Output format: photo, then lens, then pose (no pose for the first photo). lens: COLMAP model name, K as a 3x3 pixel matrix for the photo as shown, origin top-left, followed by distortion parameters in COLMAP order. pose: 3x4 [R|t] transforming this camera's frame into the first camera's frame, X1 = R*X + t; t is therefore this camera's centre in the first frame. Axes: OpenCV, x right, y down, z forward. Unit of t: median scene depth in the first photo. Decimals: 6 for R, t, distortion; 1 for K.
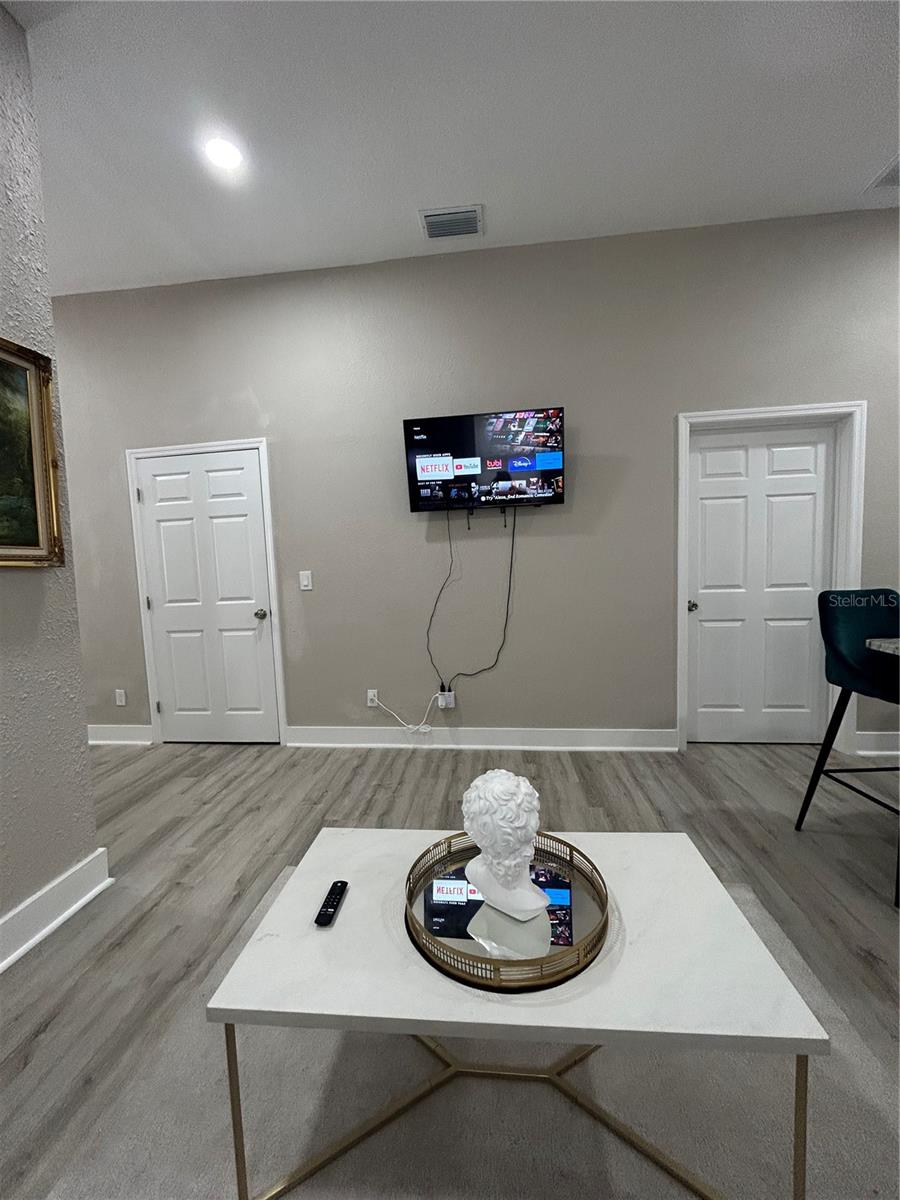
lens RADIAL K [[483.3, 0, 445.9], [0, 483.3, 603.6], [0, 0, 1]] dist [-0.000943, -0.000046]
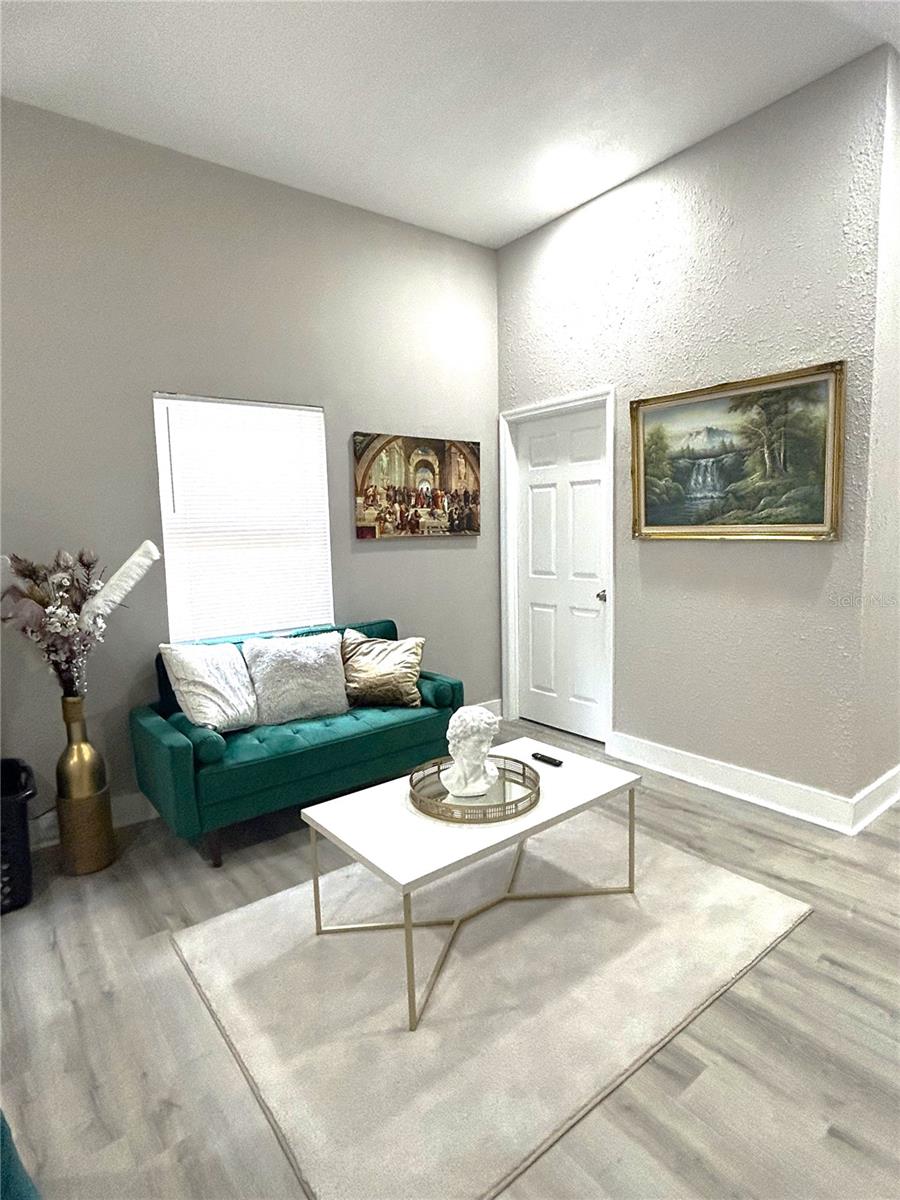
lens RADIAL K [[639.8, 0, 447.1], [0, 639.8, 596.9], [0, 0, 1]] dist [-0.000285, -0.000017]
pose [[-0.706460, 0.148572, -0.691983, 1.034295], [0.004855, 0.978713, 0.205178, -0.288793], [0.707736, 0.141591, -0.692143, 1.545527]]
